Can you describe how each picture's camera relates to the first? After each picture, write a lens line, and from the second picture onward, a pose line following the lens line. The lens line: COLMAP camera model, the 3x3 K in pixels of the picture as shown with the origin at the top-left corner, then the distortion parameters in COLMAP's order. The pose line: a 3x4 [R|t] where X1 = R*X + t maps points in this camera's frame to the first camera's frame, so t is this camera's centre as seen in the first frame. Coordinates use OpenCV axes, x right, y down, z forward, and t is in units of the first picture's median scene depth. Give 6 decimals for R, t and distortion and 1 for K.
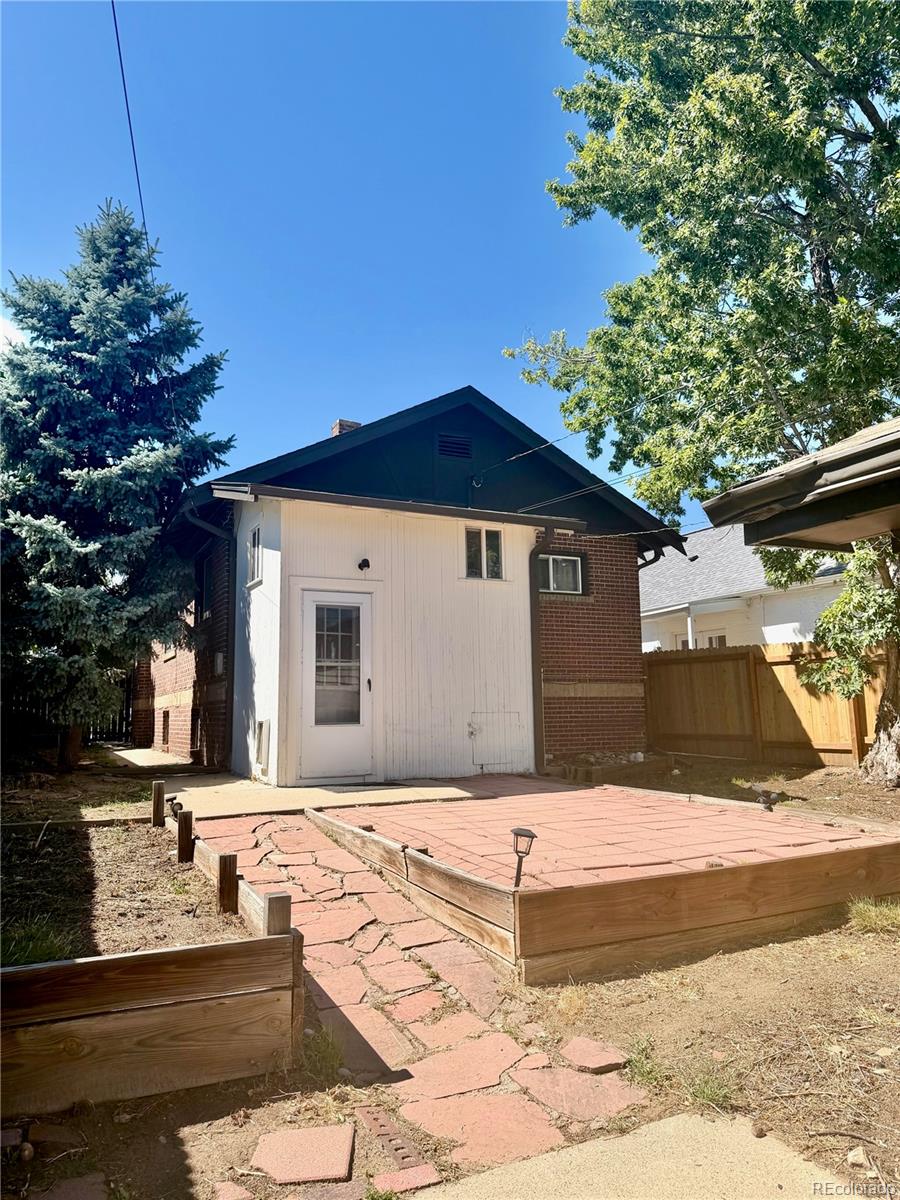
lens RADIAL K [[847.6, 0, 452.7], [0, 847.6, 601.2], [0, 0, 1]] dist [0.041949, -0.019289]
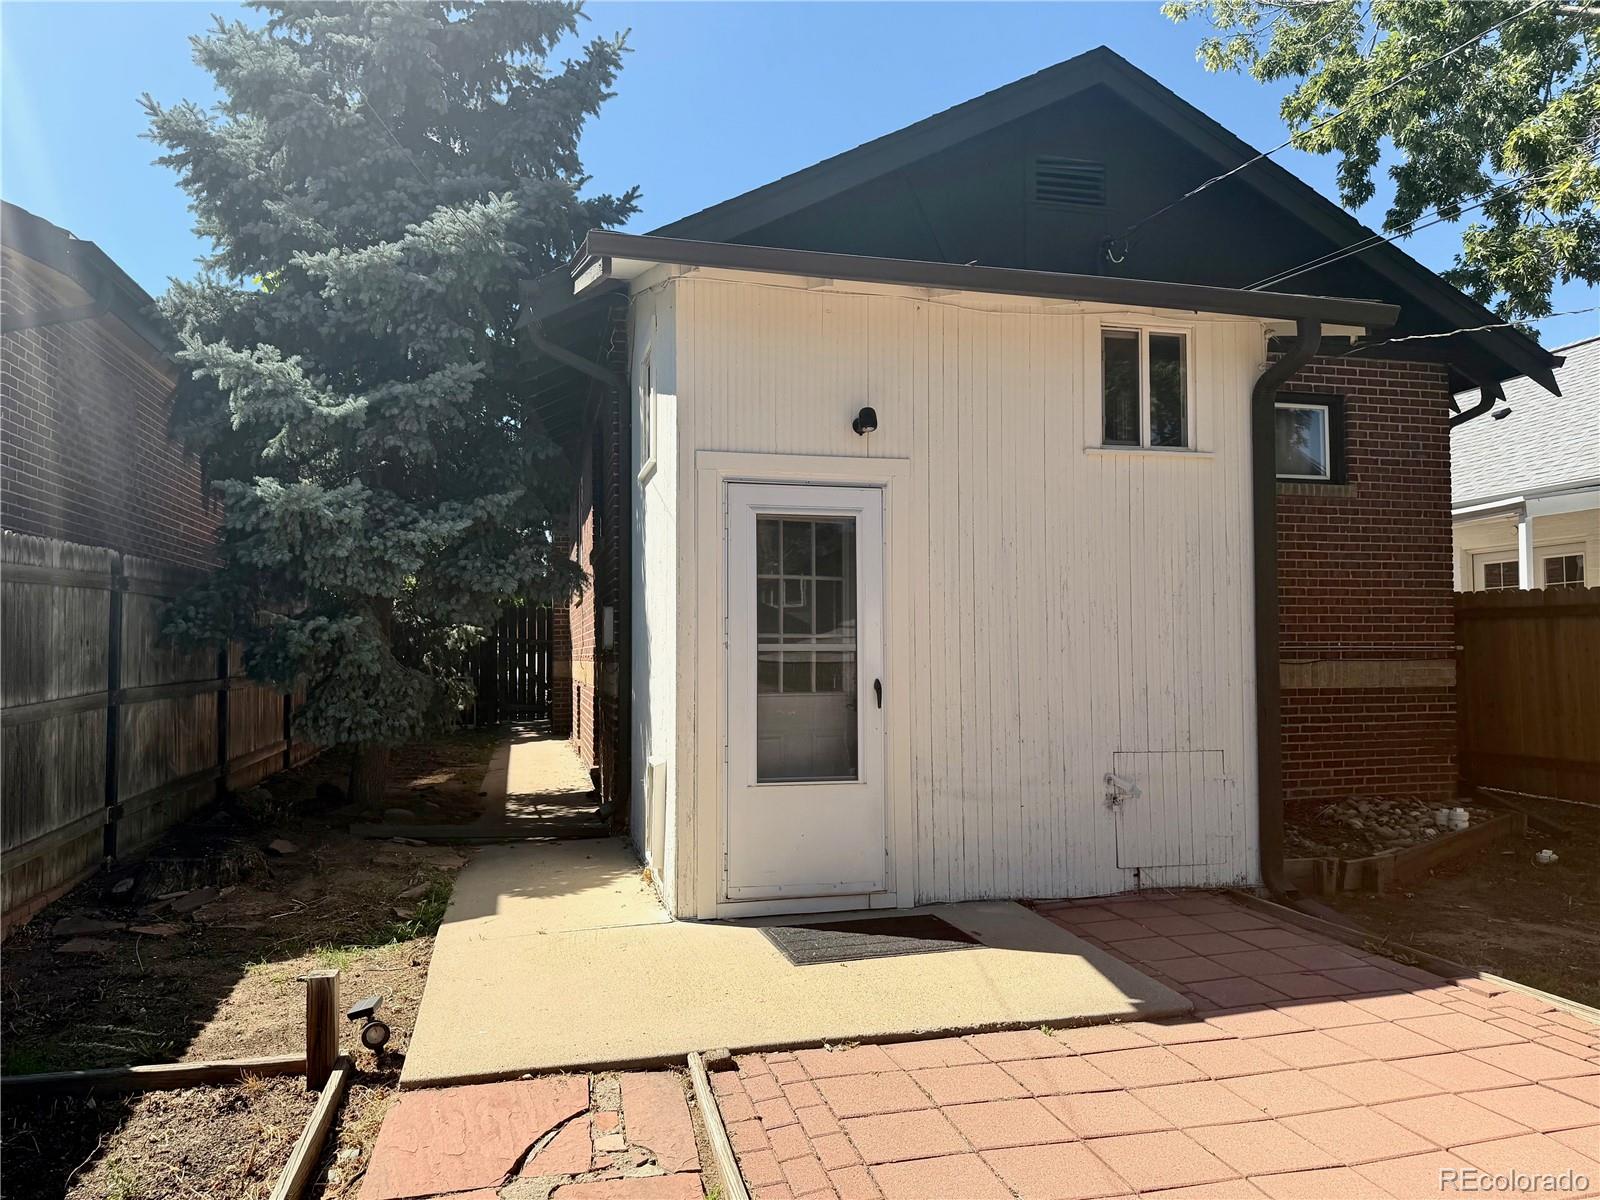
lens RADIAL K [[1130.2, 0, 805.2], [0, 1130.2, 606.9], [0, 0, 1]] dist [0.041949, -0.019289]
pose [[0.978573, 0.004257, -0.205858, -0.012382], [0.015088, 0.995616, 0.092312, -0.001516], [0.205348, -0.093440, 0.974218, 0.357721]]
